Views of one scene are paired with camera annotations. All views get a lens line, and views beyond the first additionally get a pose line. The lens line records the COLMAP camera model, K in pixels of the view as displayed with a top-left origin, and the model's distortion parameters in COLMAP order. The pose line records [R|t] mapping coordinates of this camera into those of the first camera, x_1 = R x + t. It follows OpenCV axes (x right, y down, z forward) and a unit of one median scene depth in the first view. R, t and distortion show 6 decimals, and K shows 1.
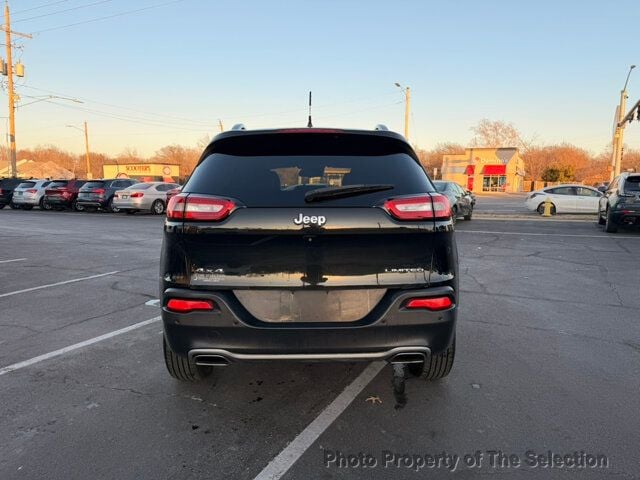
lens RADIAL K [[457.9, 0, 314.8], [0, 457.9, 235.0], [0, 0, 1]] dist [0.050975, -0.045039]
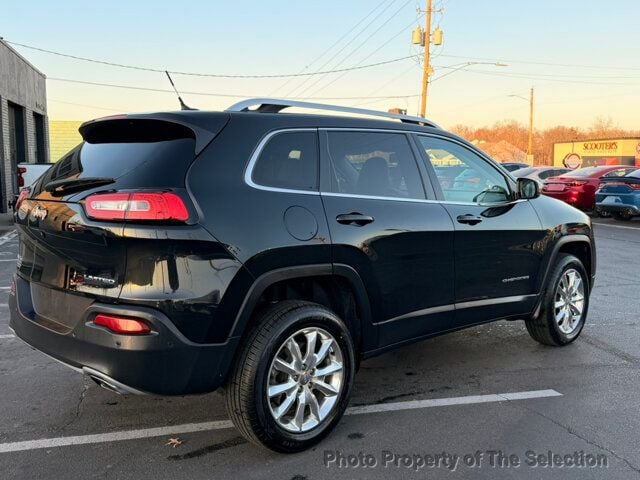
lens RADIAL K [[648.1, 0, 312.0], [0, 648.1, 228.9], [0, 0, 1]] dist [0.035175, 0.000000]
pose [[0.654245, 0.066464, -0.753356, 0.141437], [-0.079409, 0.996662, 0.018967, -0.007170], [0.752102, 0.047414, 0.657339, 0.051802]]
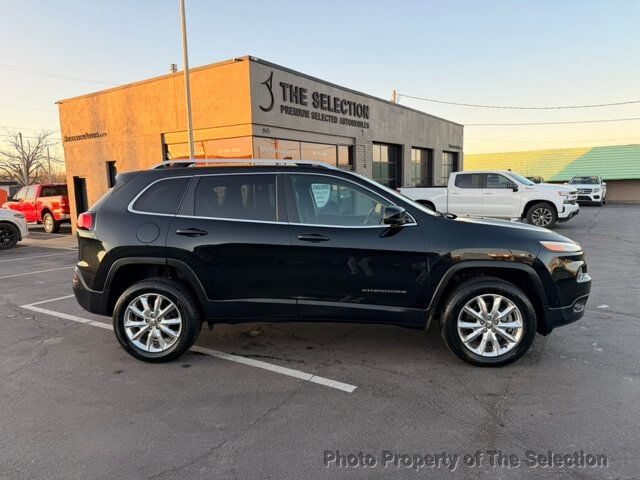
lens RADIAL K [[457.9, 0, 320.6], [0, 457.9, 239.2], [0, 0, 1]] dist [0.050975, -0.045039]
pose [[-0.142608, 0.104334, -0.984265, 0.195685], [-0.082302, 0.989735, 0.116838, -0.028661], [0.986352, 0.097669, -0.132558, 0.226782]]
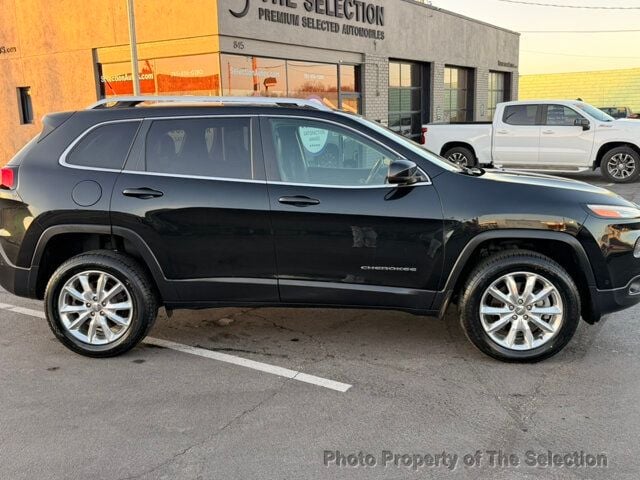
lens RADIAL K [[648.1, 0, 317.1], [0, 648.1, 245.4], [0, 0, 1]] dist [0.035175, 0.000000]
pose [[-0.144750, 0.181675, -0.972647, 0.212461], [-0.083252, 0.977278, 0.194930, -0.033270], [0.985960, 0.109191, -0.126336, 0.231860]]
